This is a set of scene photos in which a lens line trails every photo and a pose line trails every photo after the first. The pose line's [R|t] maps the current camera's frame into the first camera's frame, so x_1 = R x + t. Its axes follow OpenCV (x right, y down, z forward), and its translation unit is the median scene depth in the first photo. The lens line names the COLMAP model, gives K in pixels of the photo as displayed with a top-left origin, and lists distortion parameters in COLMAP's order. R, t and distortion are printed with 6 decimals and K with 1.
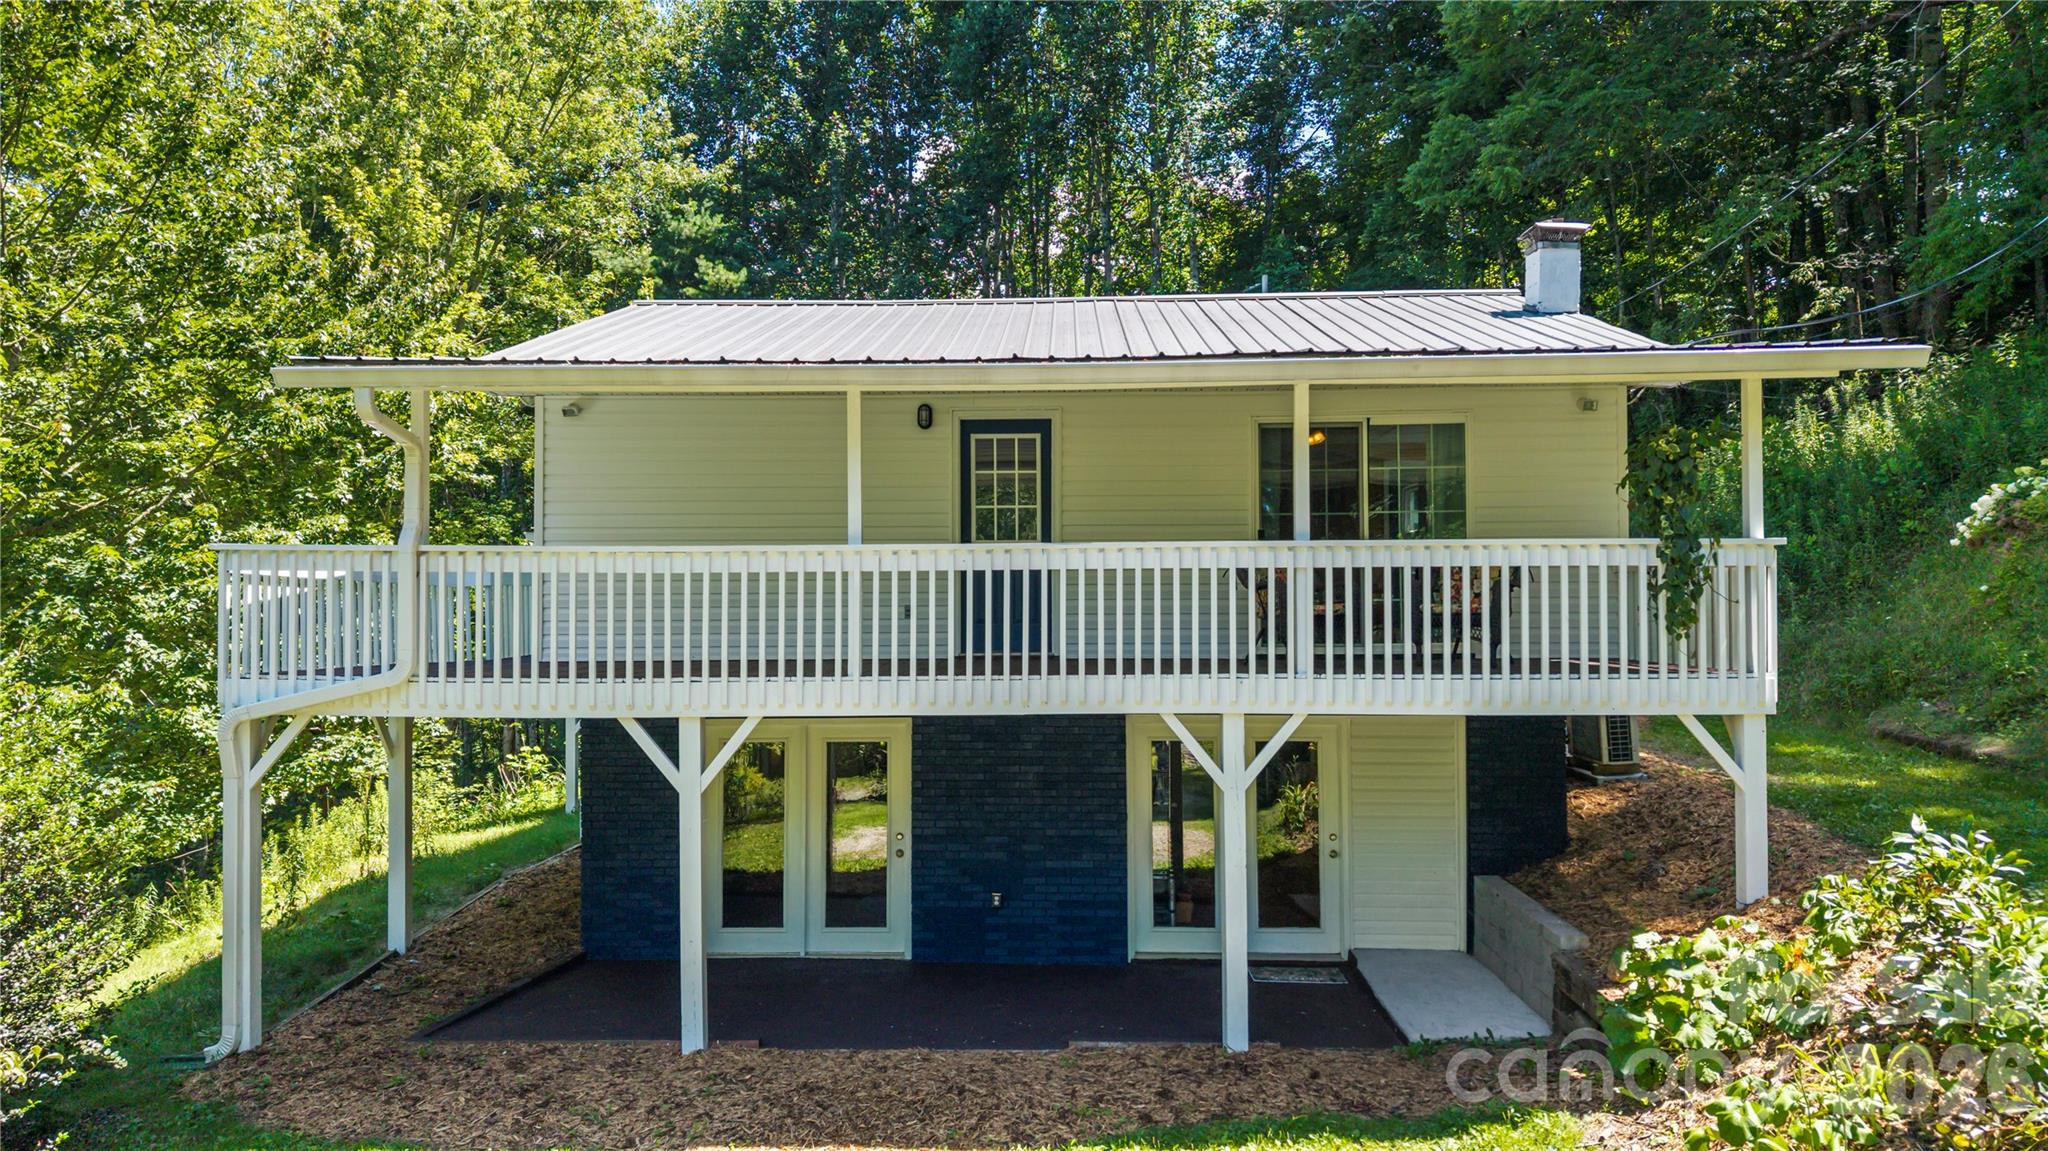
lens RADIAL K [[1386.5, 0, 1025.6], [0, 1386.5, 560.0], [0, 0, 1]] dist [0.026602, -0.005789]
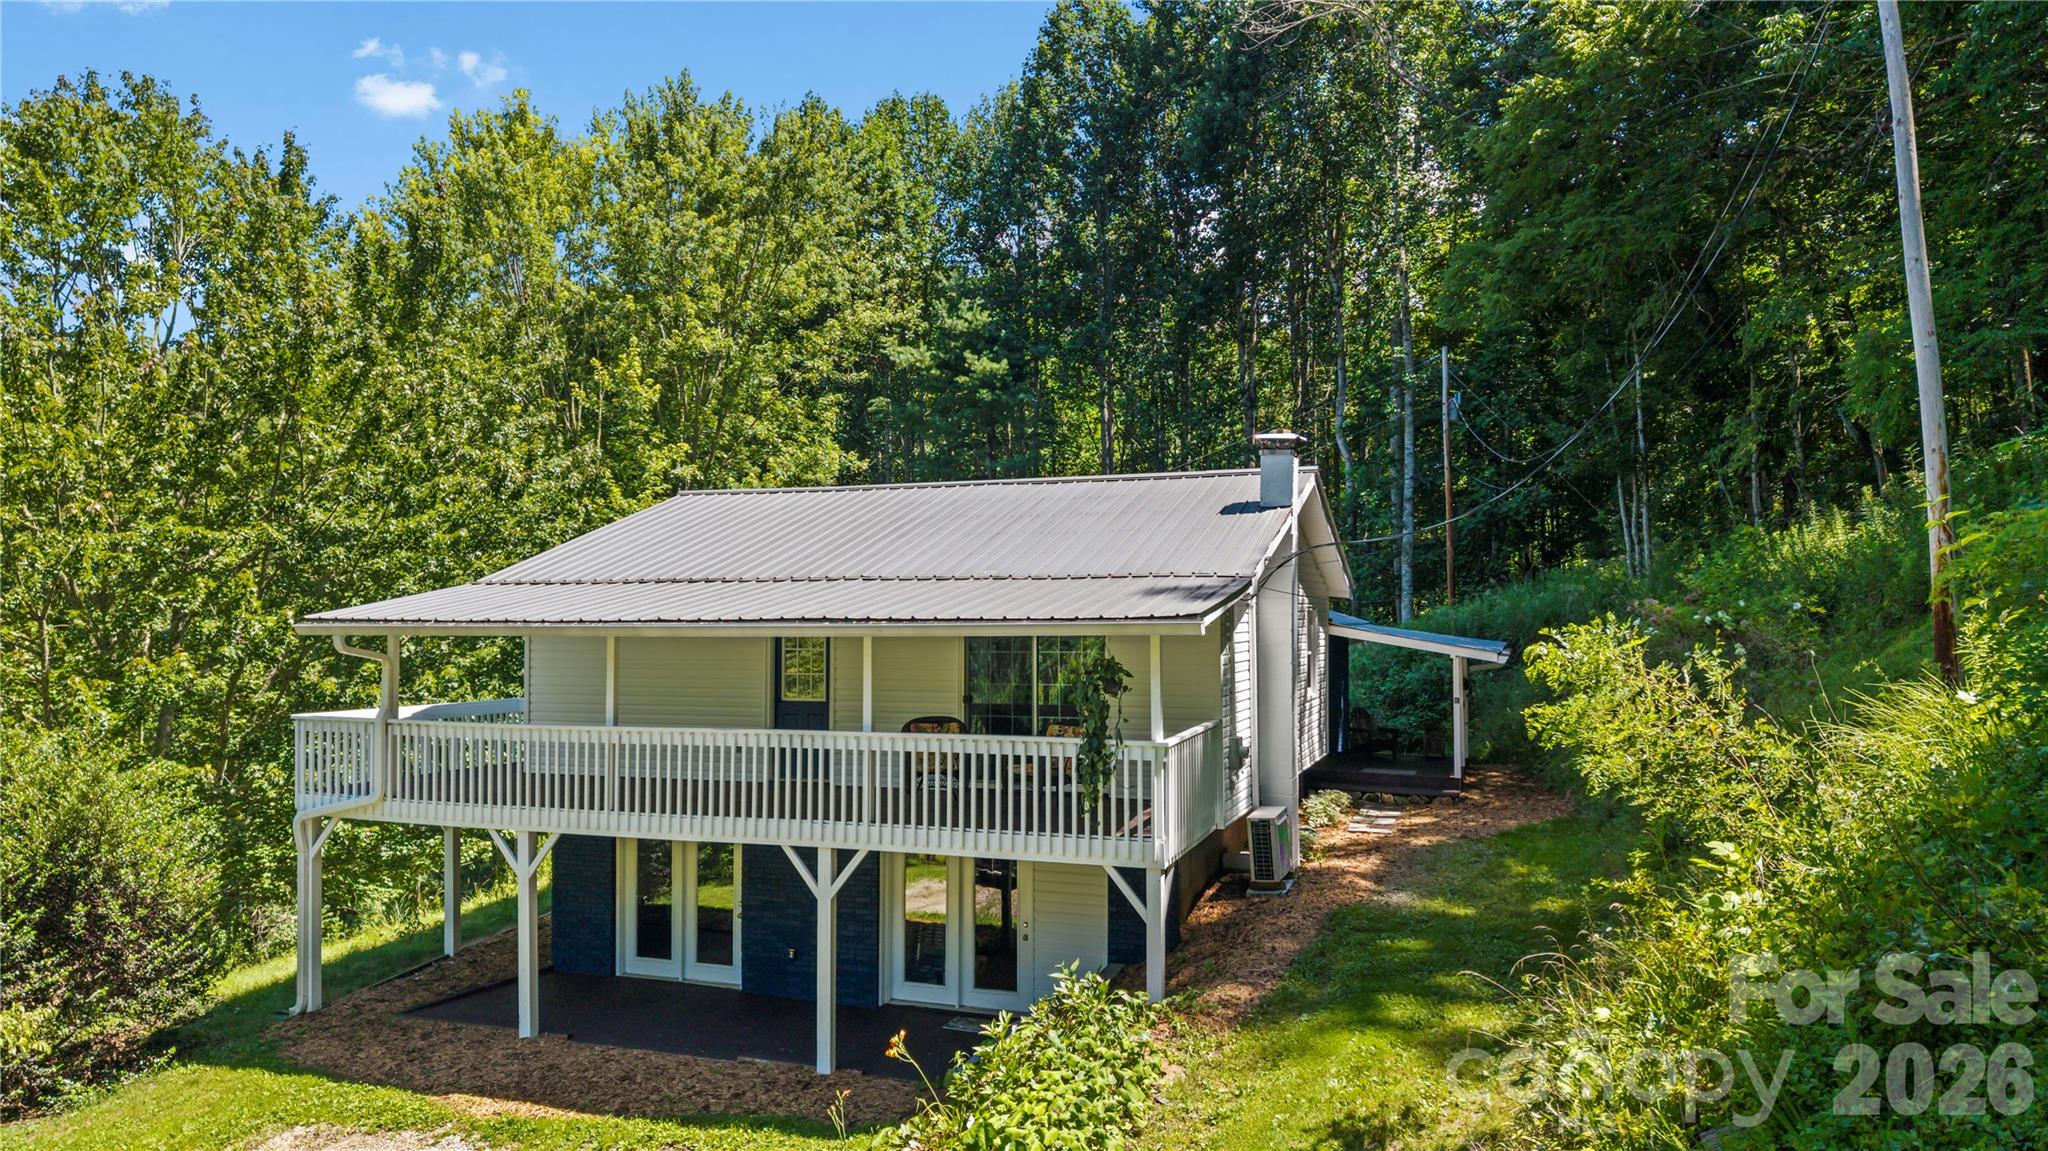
lens RADIAL K [[1386.5, 0, 1040.3], [0, 1386.5, 570.7], [0, 0, 1]] dist [0.026602, -0.005789]
pose [[0.950043, -0.004988, -0.312080, 0.827118], [0.007172, 0.999957, 0.005854, -0.191254], [0.312037, -0.007799, 0.950038, -0.339966]]
